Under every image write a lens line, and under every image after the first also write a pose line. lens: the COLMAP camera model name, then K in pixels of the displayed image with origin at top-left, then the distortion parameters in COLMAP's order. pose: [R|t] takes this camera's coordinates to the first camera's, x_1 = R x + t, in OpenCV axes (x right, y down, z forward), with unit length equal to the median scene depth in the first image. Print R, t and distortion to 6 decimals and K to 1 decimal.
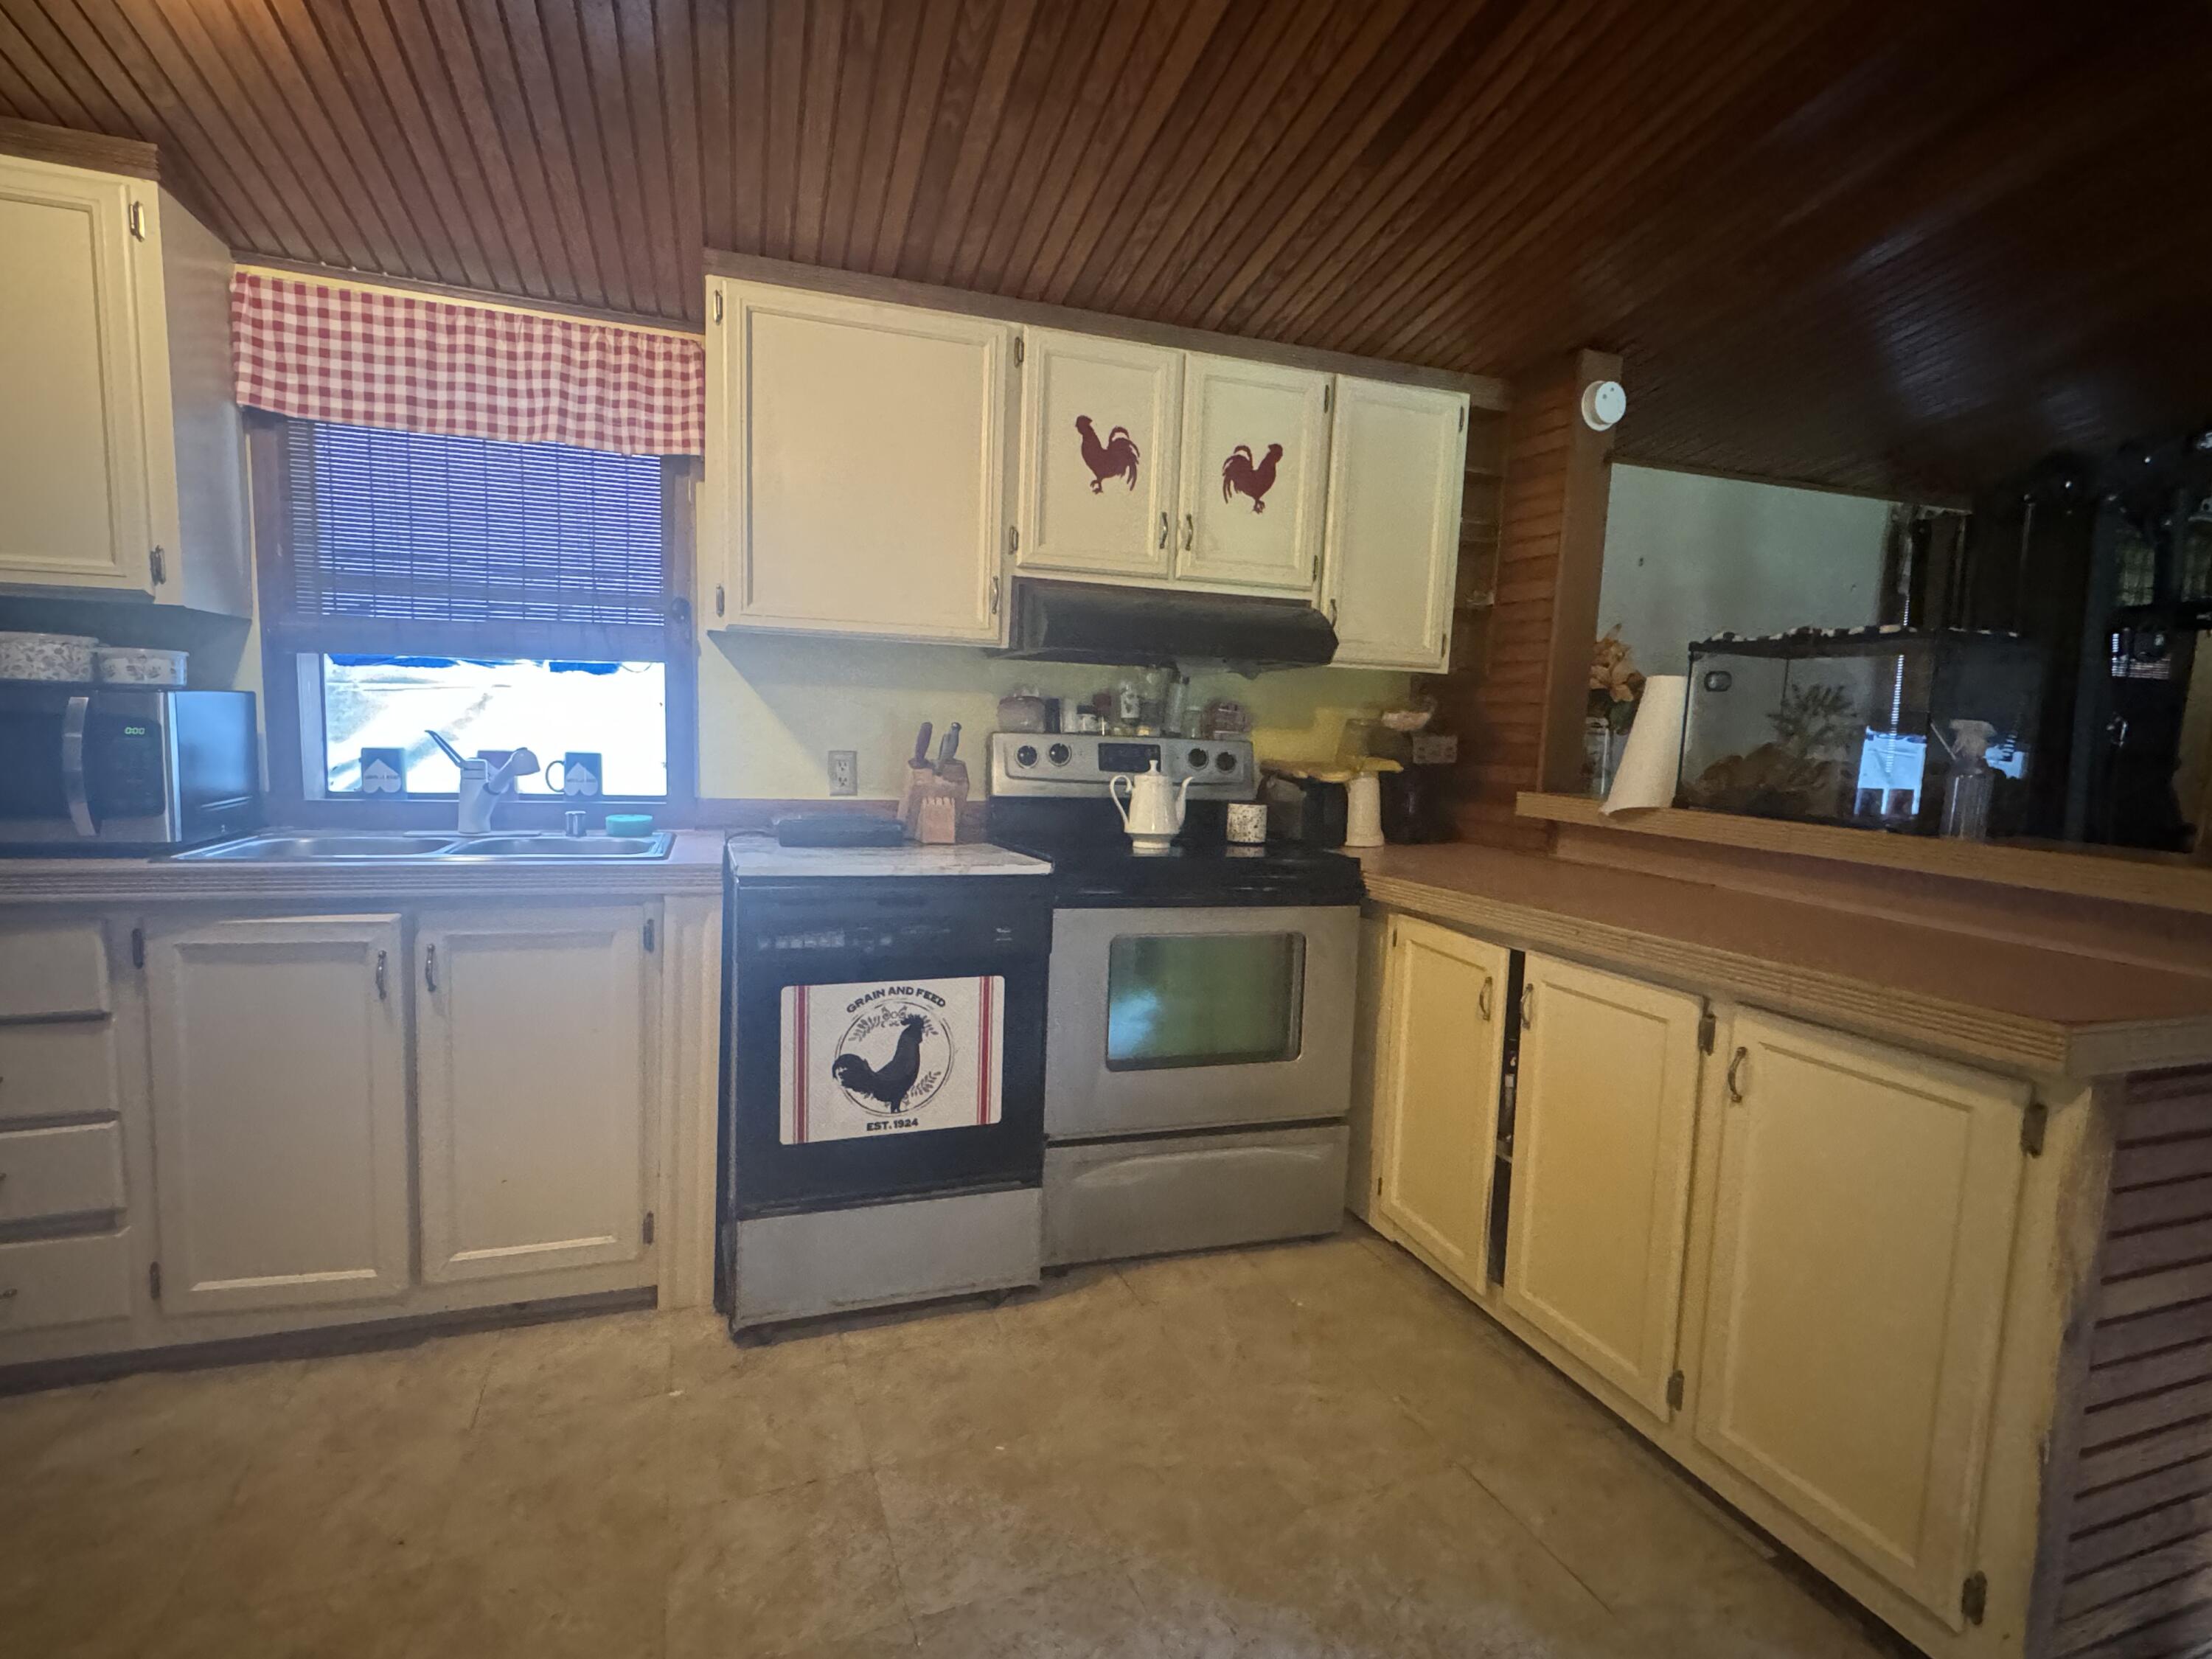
lens RADIAL K [[1056.9, 0, 1103.2], [0, 1056.9, 831.8], [0, 0, 1]] dist [-0.001739, -0.000131]
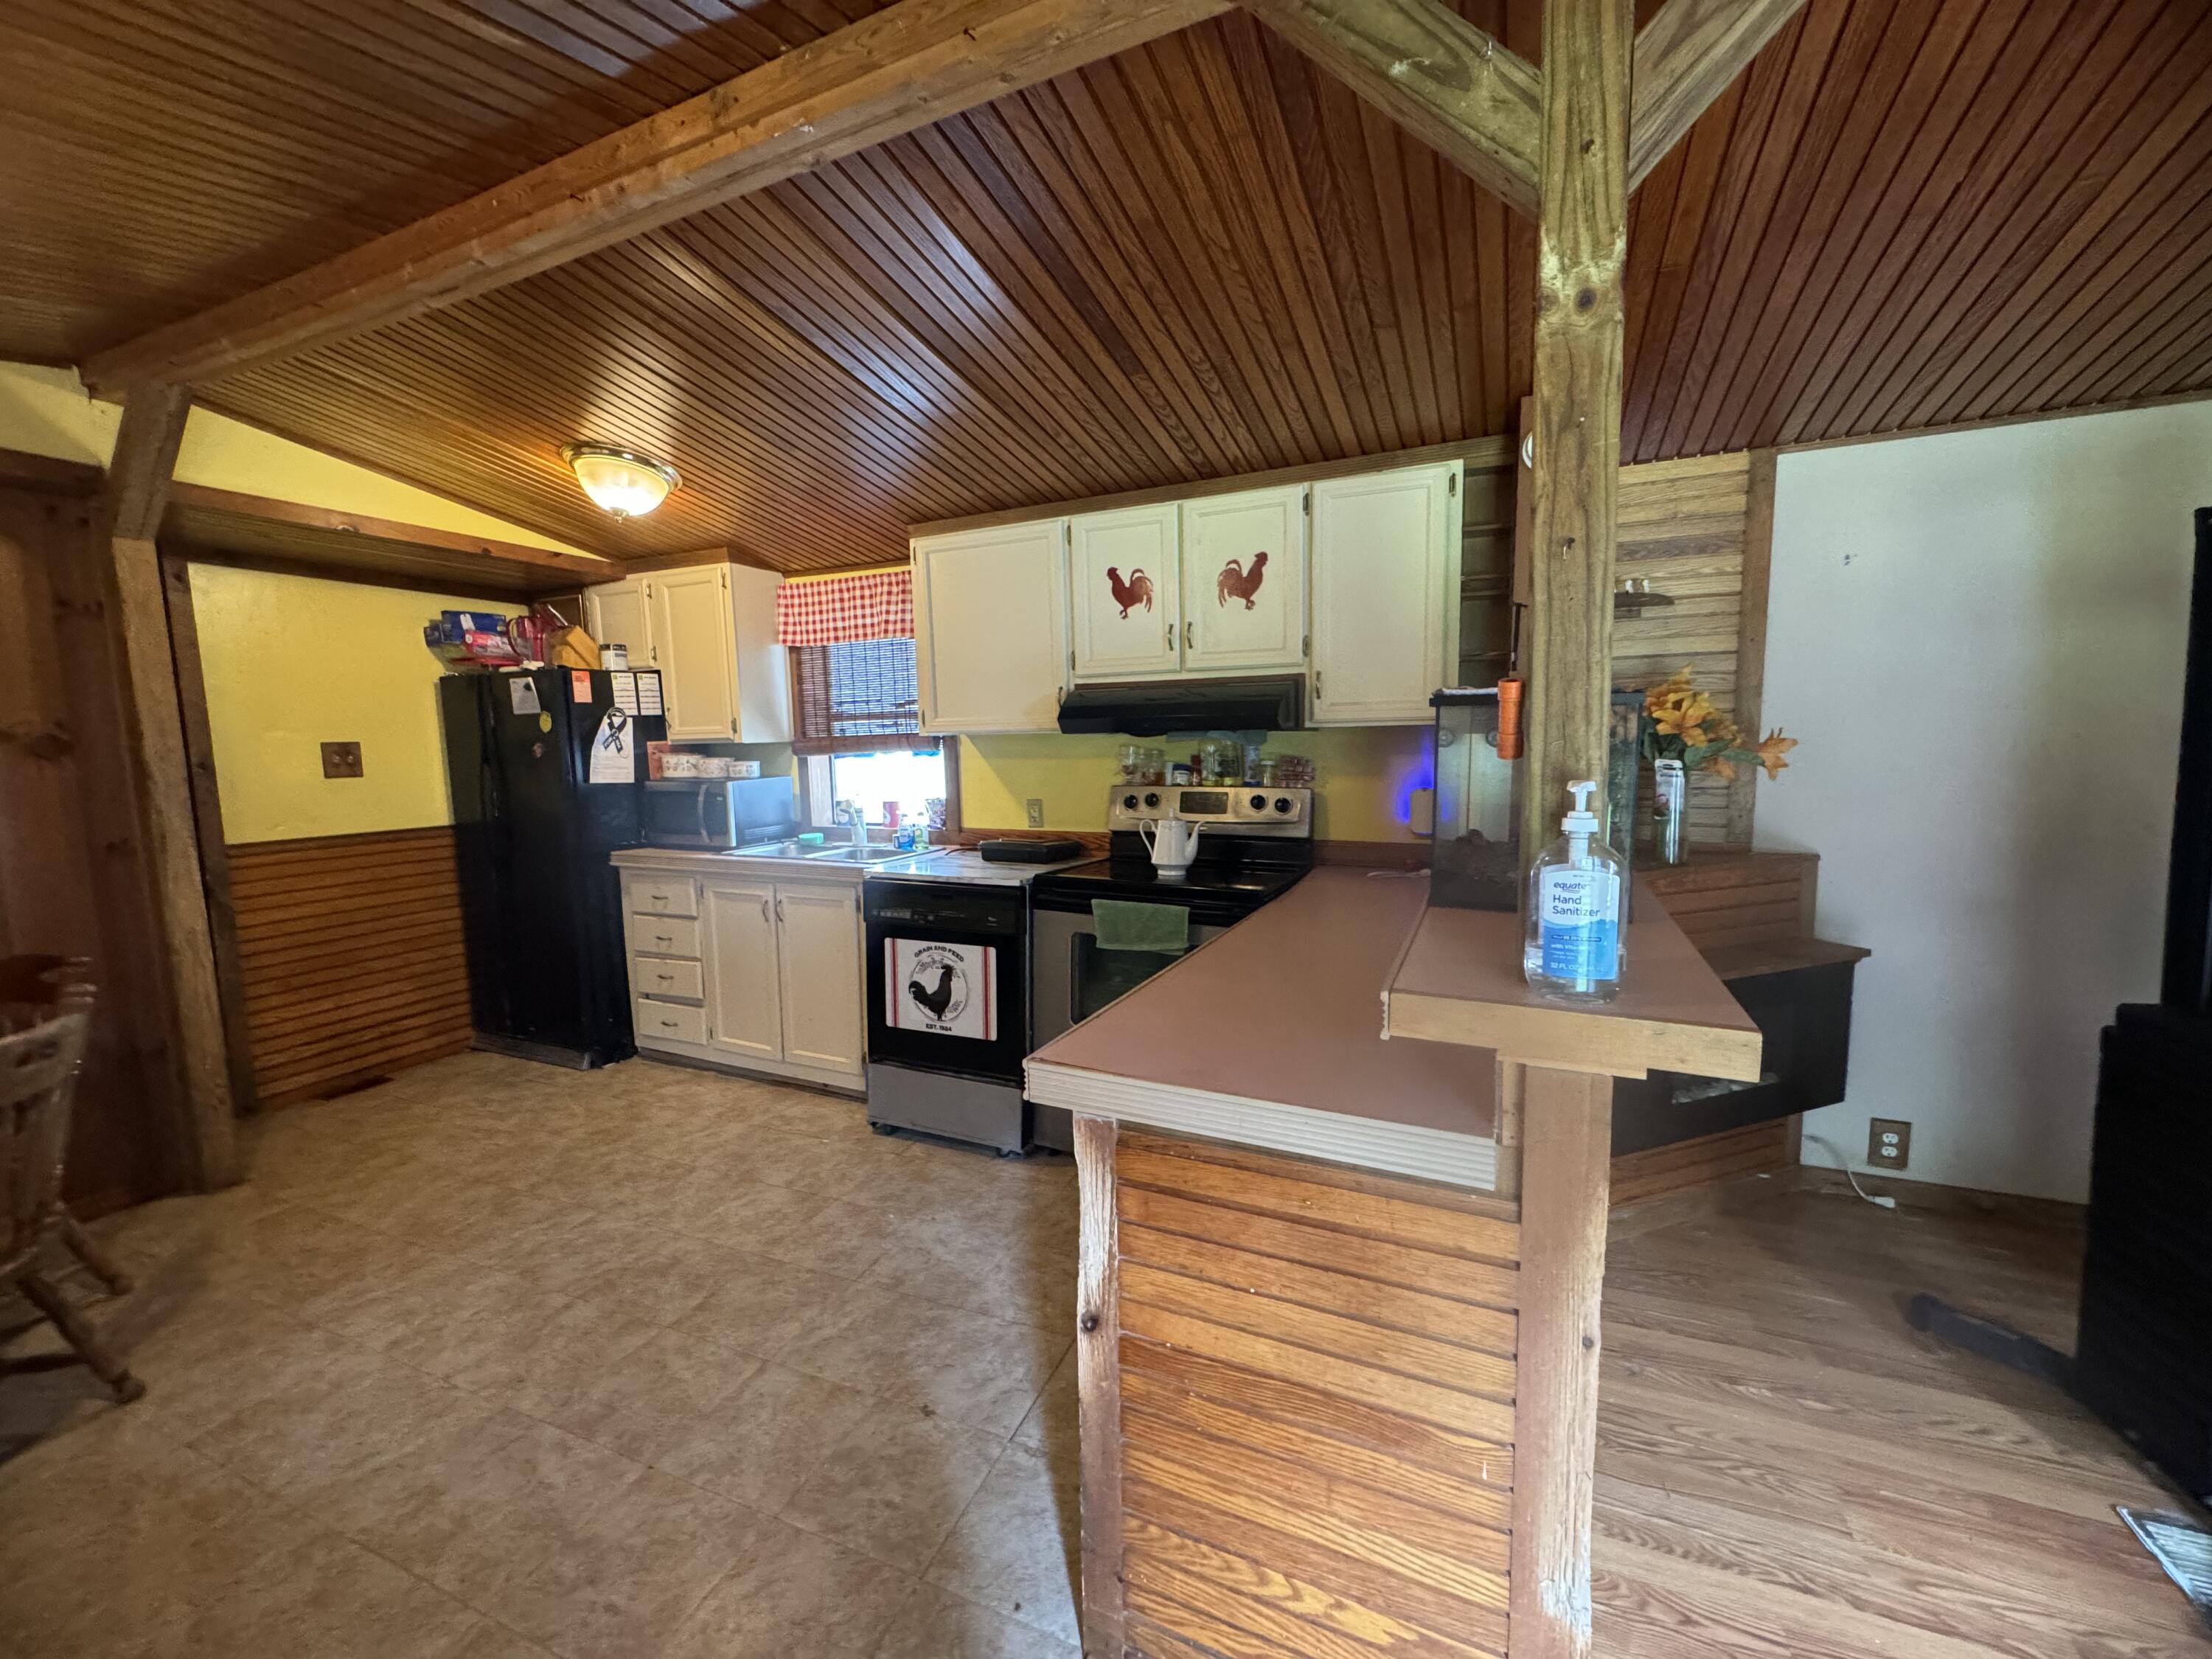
lens RADIAL K [[883.2, 0, 1106.0], [0, 883.2, 829.5], [0, 0, 1]] dist [-0.001200, 0.000168]
pose [[0.719142, 0.023708, -0.694459, 0.921137], [-0.025043, 0.999653, 0.008194, -0.055369], [0.694412, 0.011499, 0.719486, 0.157989]]
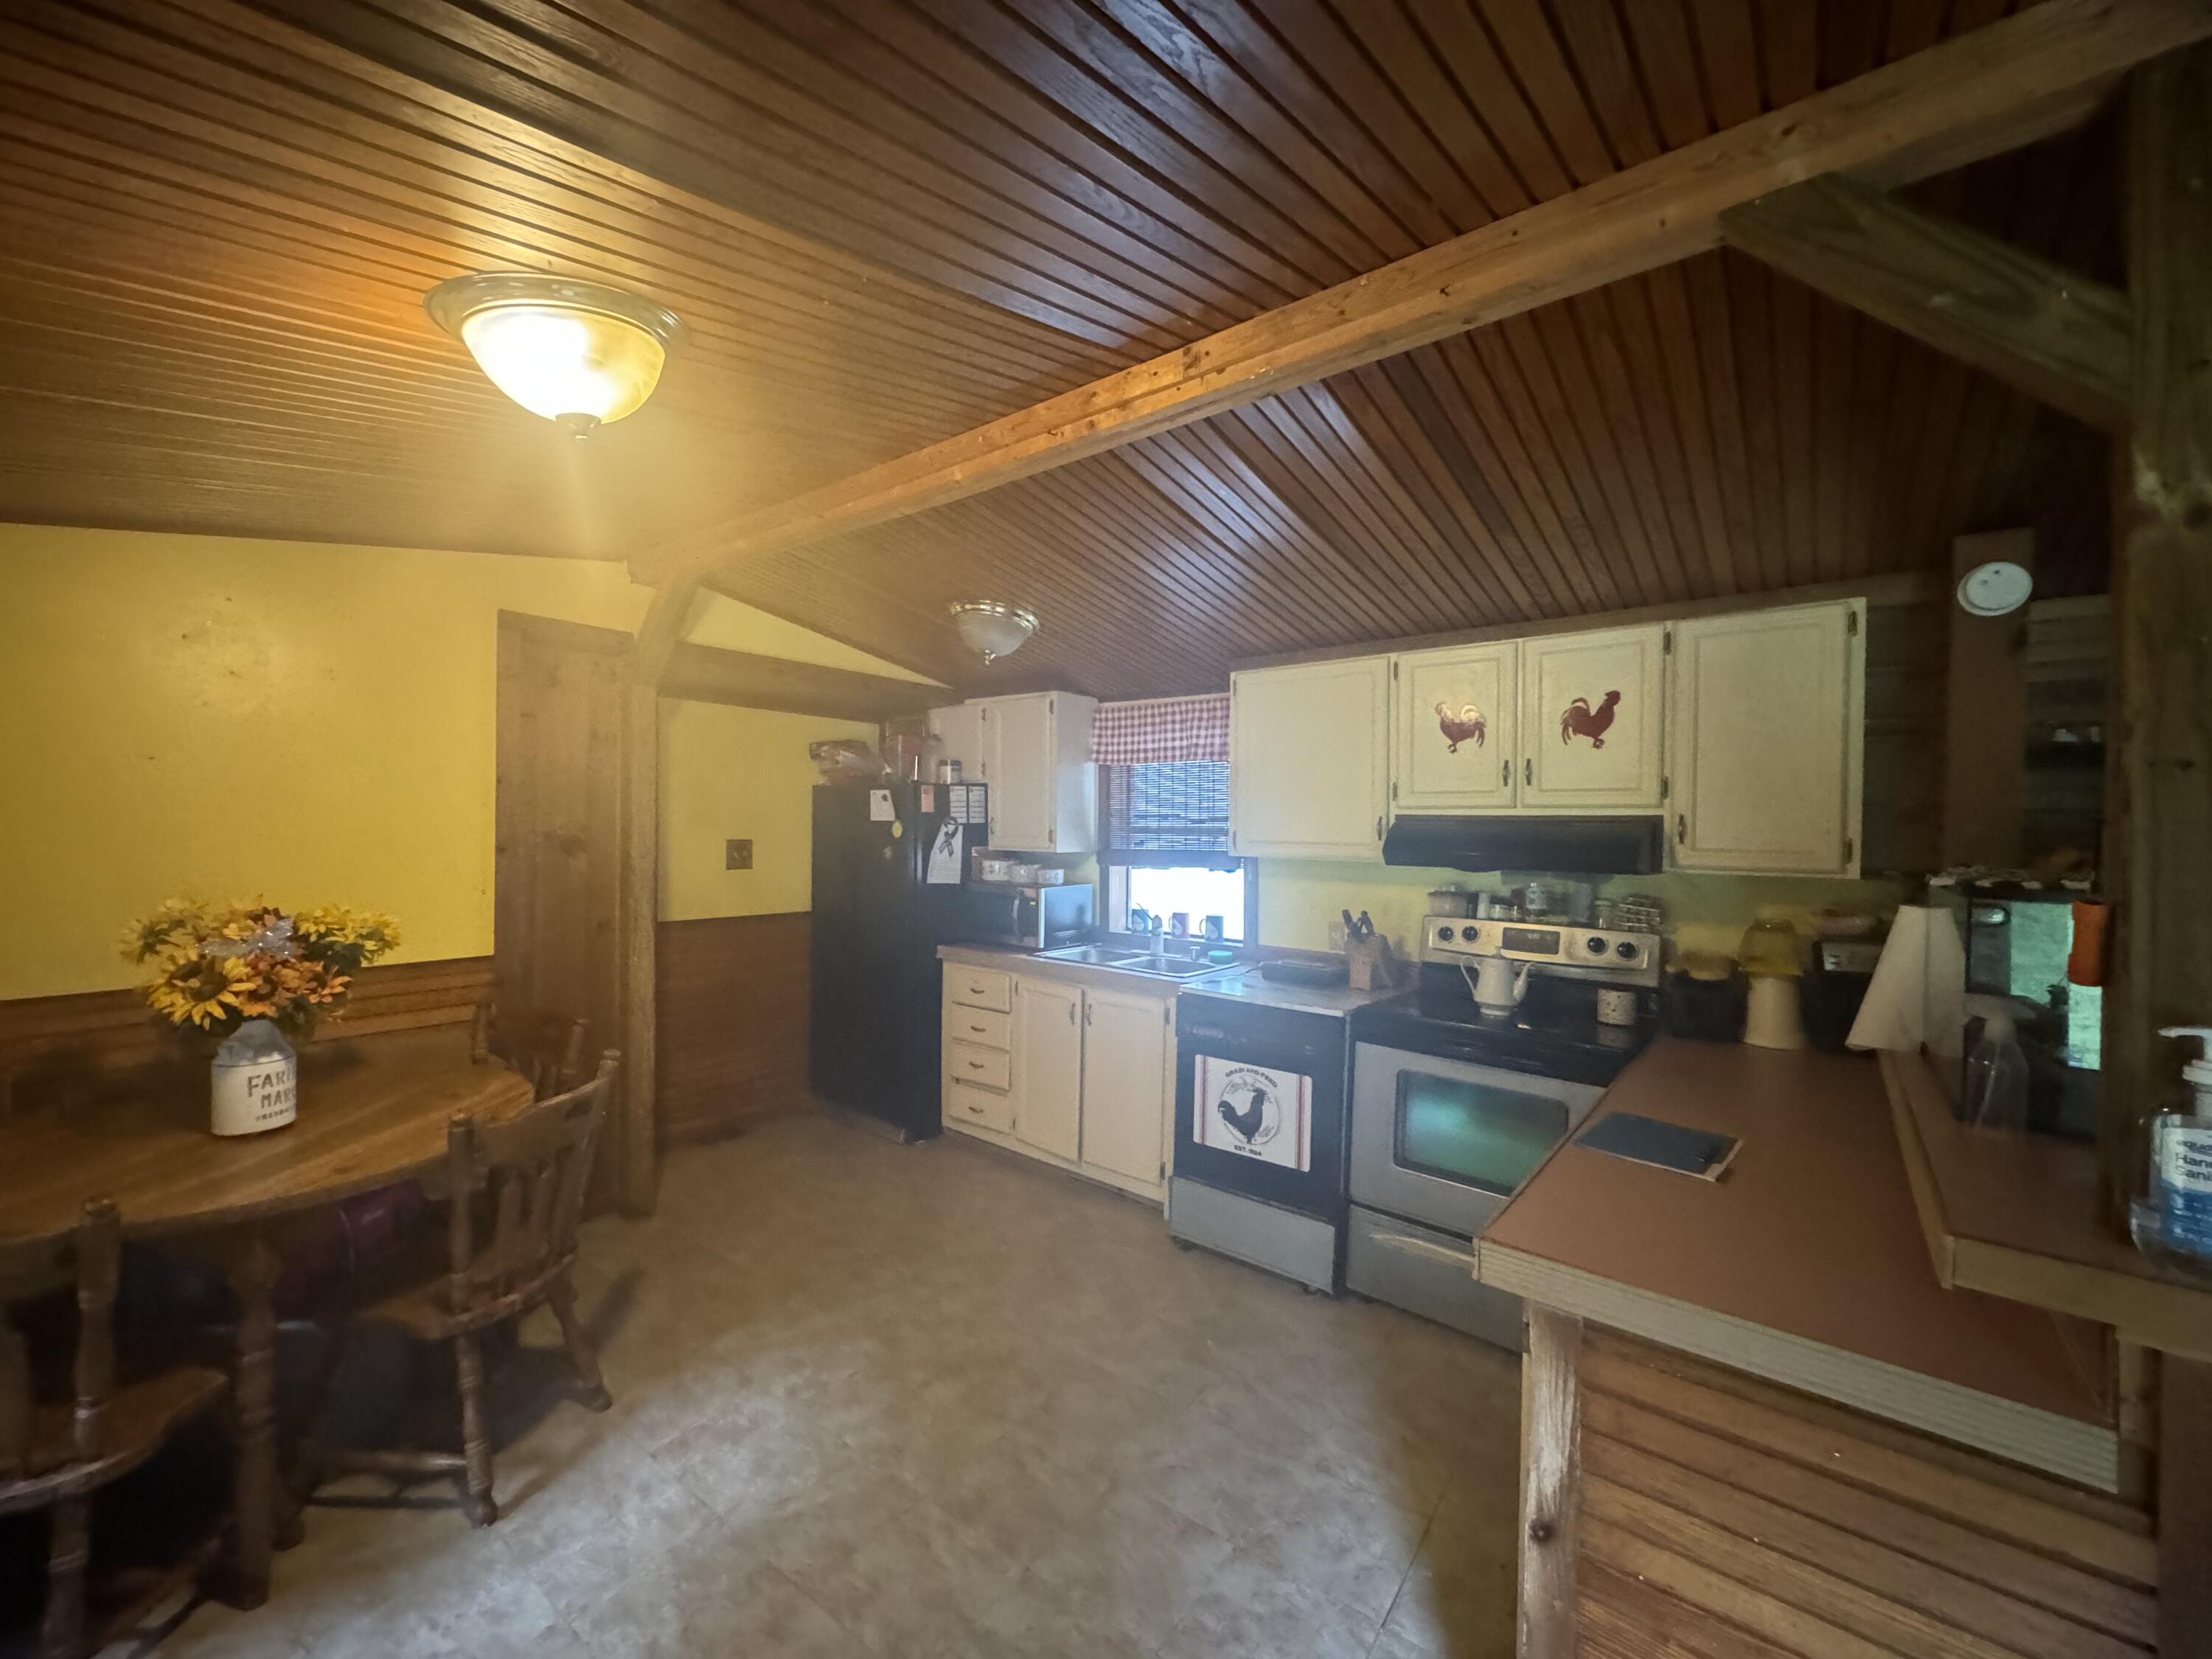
lens RADIAL K [[886.0, 0, 1104.3], [0, 886.0, 829.3], [0, 0, 1]] dist [0.001346, 0.000257]
pose [[0.530578, -0.024864, -0.847272, 0.858392], [-0.082224, 0.993346, -0.080641, -0.098481], [0.843639, 0.112453, 0.525003, -0.003547]]
